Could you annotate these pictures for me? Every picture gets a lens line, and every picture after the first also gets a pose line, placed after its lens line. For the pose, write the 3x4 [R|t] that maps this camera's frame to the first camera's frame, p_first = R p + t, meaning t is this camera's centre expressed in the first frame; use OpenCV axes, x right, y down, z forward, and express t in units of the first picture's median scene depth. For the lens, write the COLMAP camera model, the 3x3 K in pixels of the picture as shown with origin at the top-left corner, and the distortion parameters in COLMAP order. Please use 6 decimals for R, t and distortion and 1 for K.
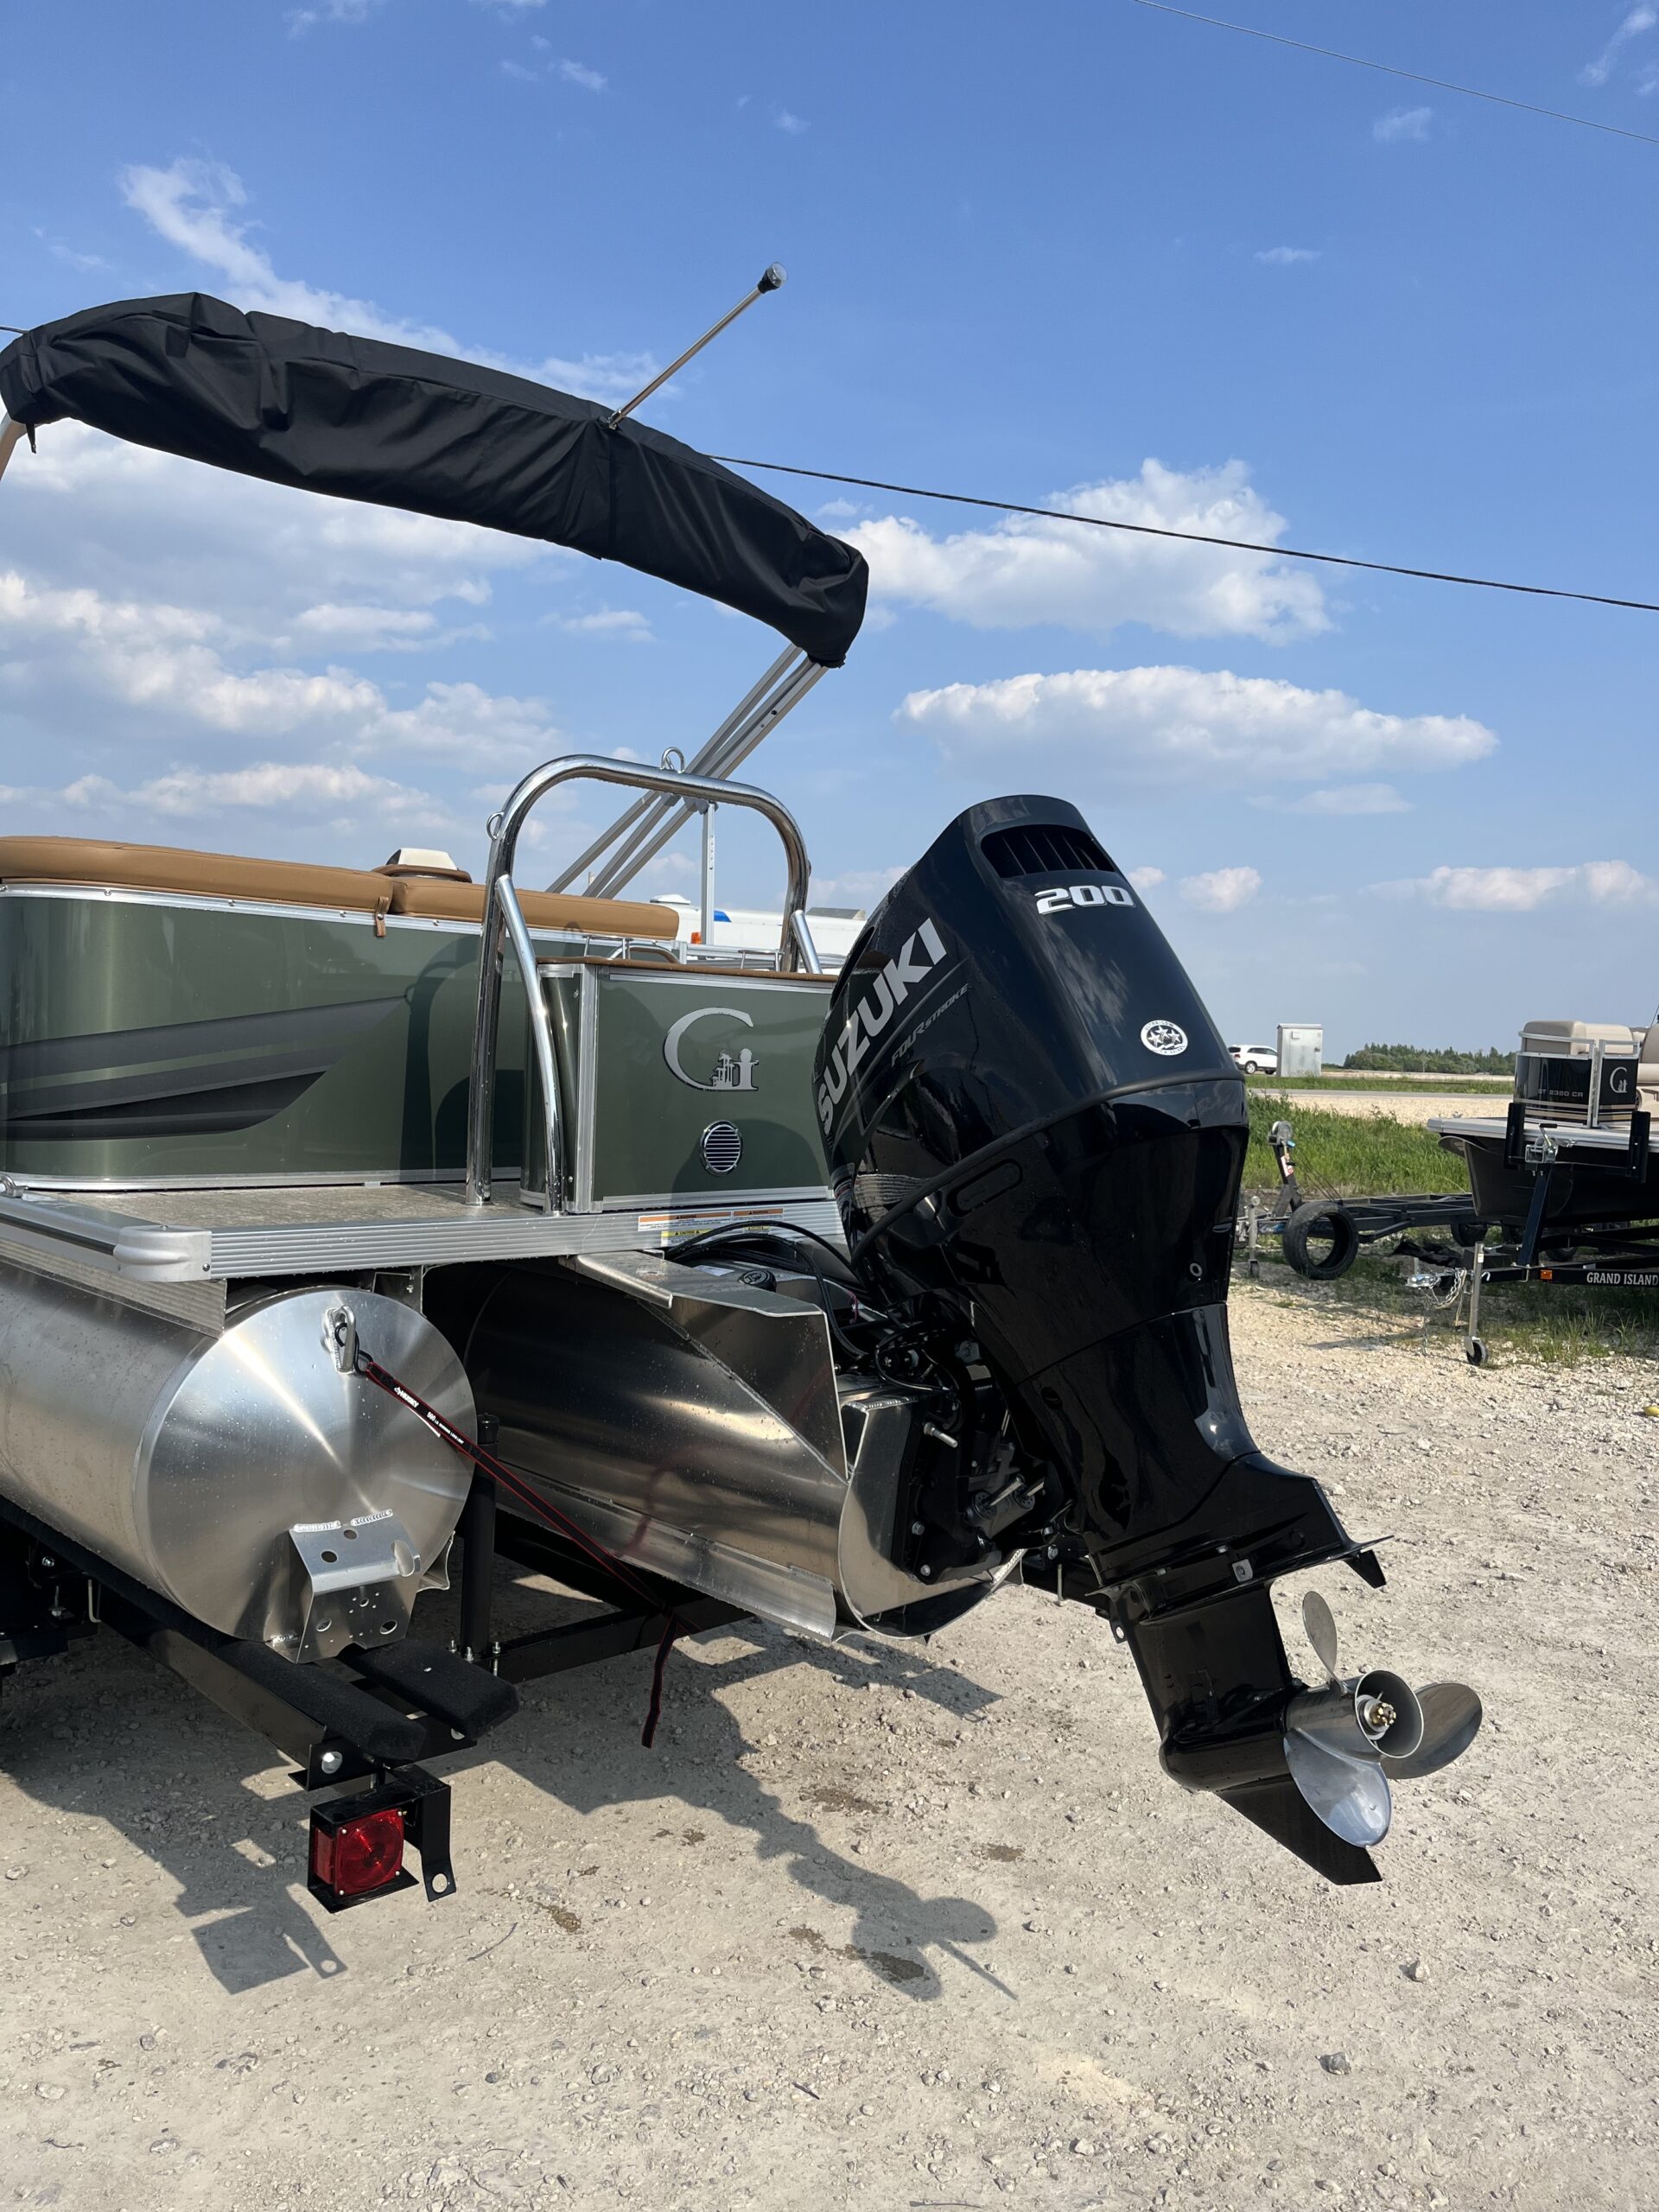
lens RADIAL K [[1736.4, 0, 827.6], [0, 1736.4, 1107.1], [0, 0, 1]] dist [0.026343, -0.012520]
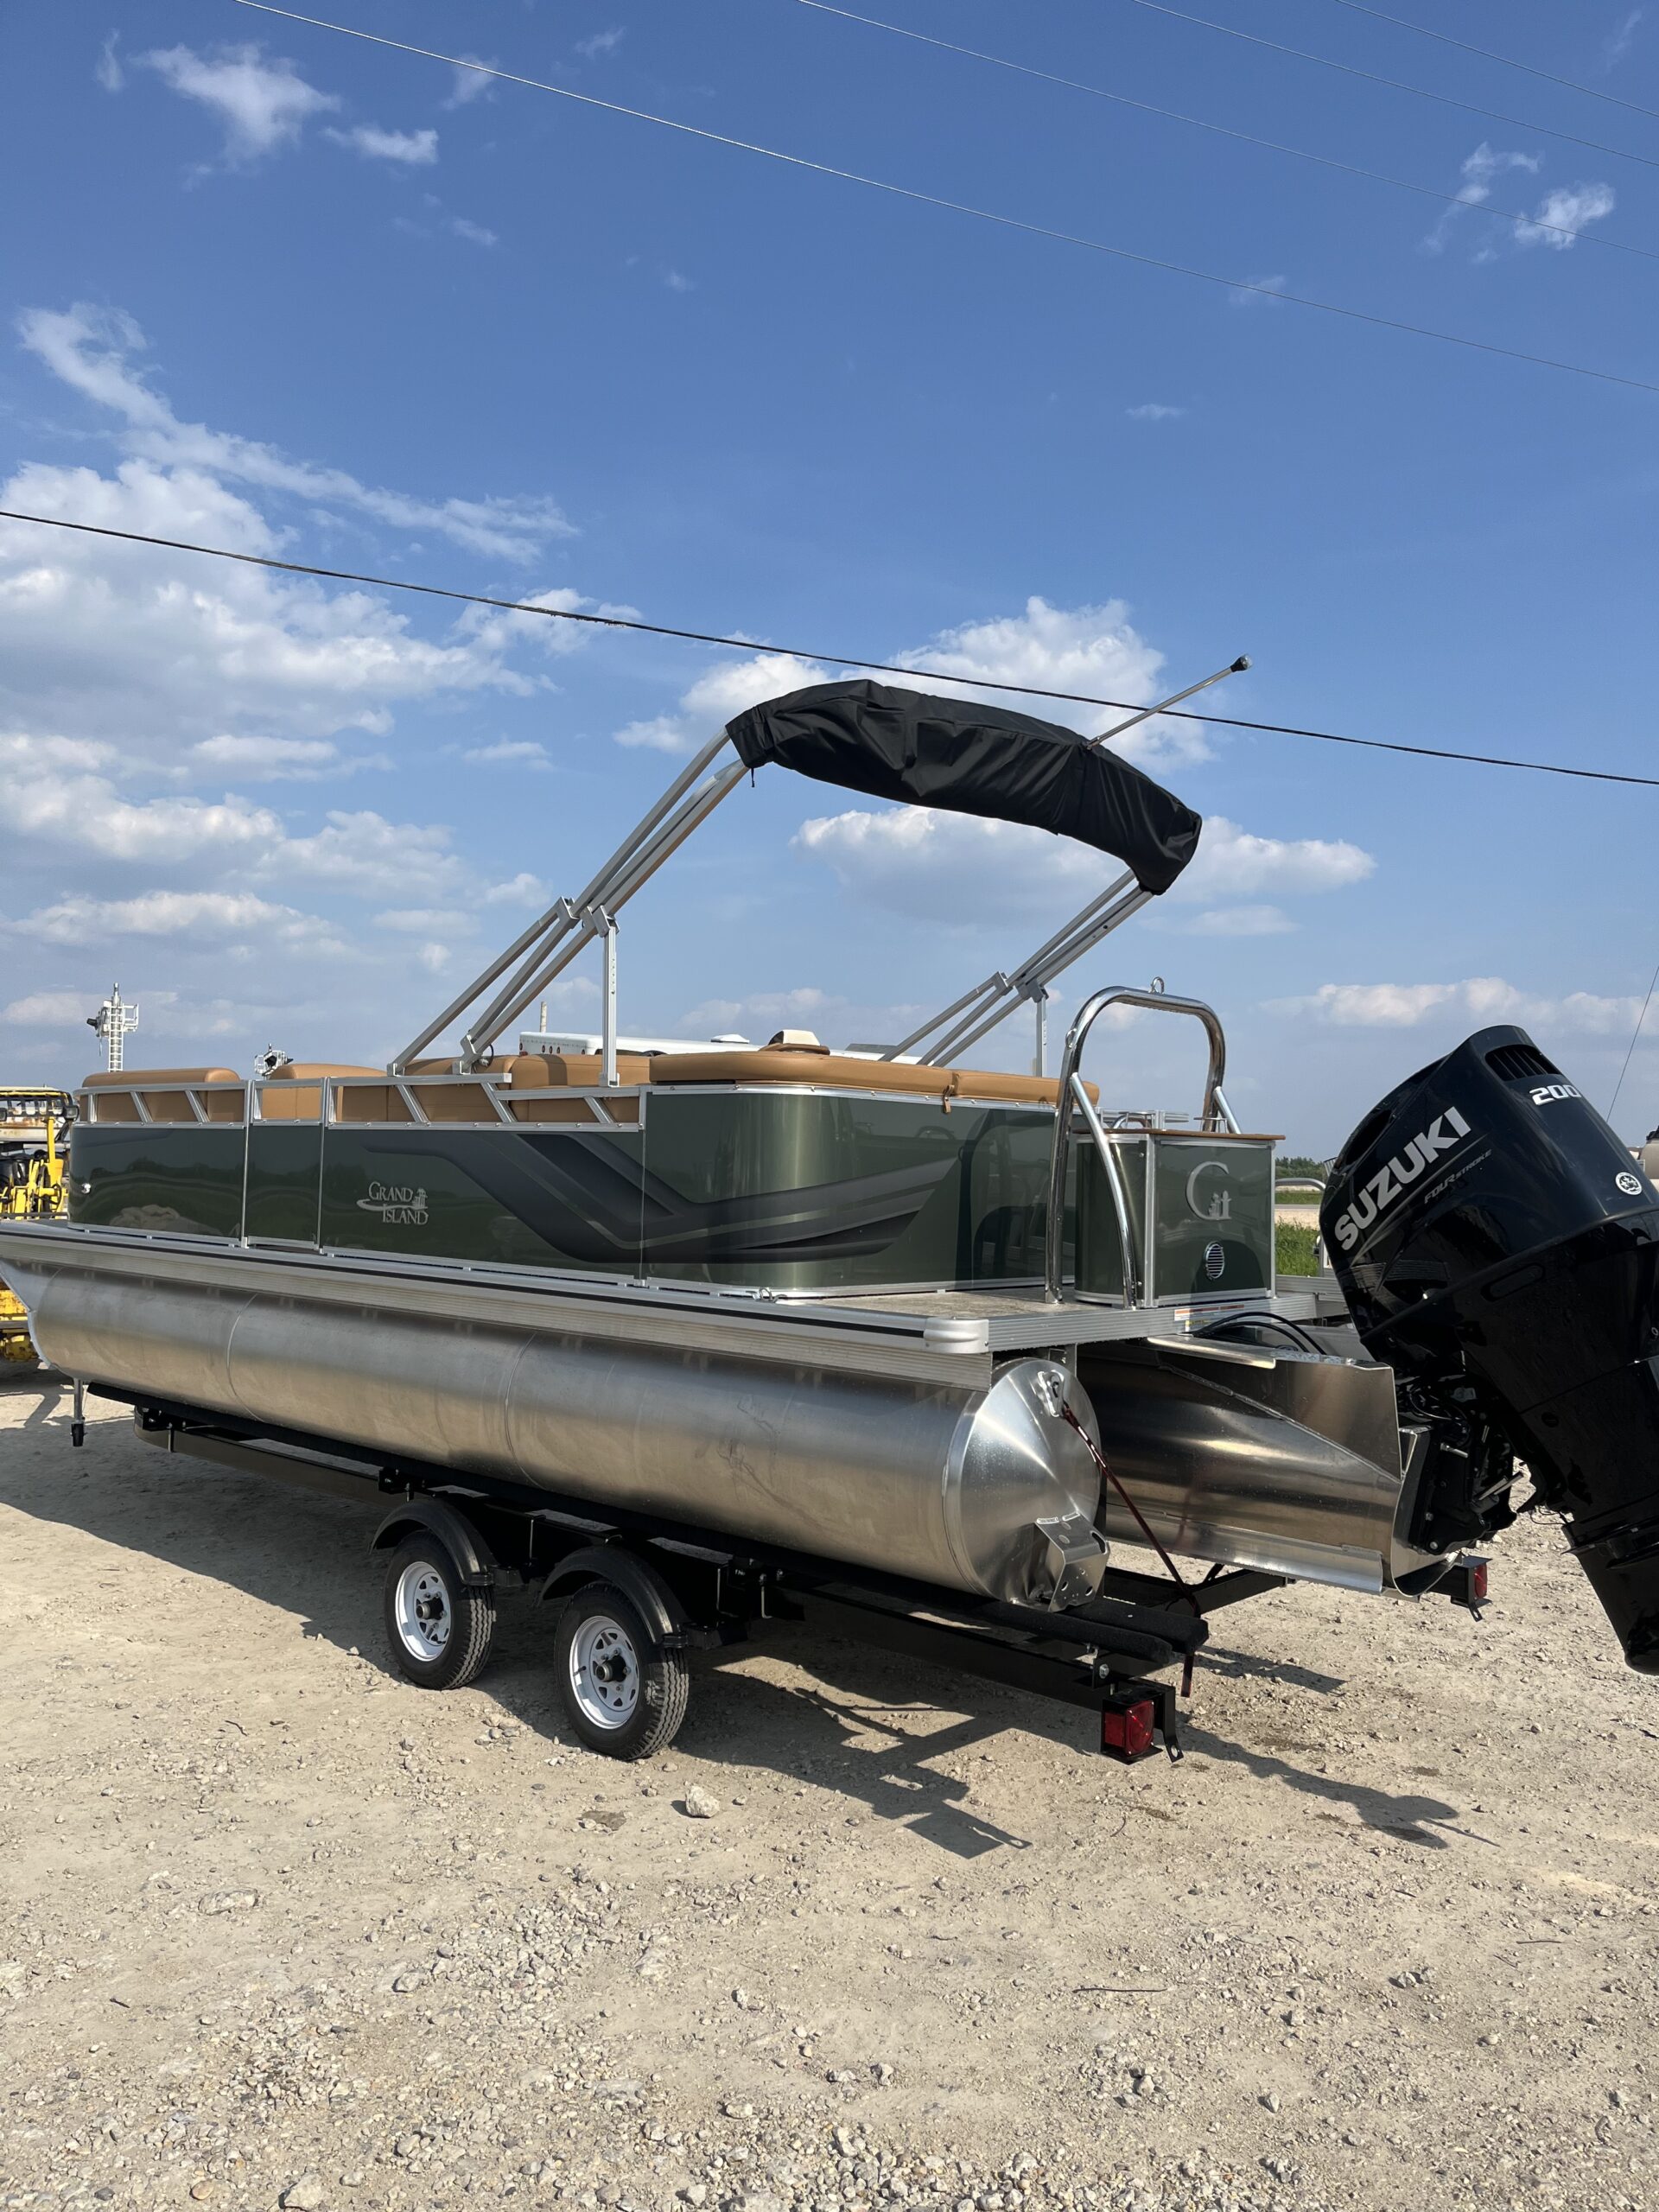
lens RADIAL K [[1736.4, 0, 828.8], [0, 1736.4, 1095.5], [0, 0, 1]] dist [0.026343, -0.012520]
pose [[0.997969, -0.013283, 0.062306, -0.137267], [0.017925, 0.997057, -0.074538, -0.003096], [-0.061132, 0.075503, 0.995270, -0.118184]]
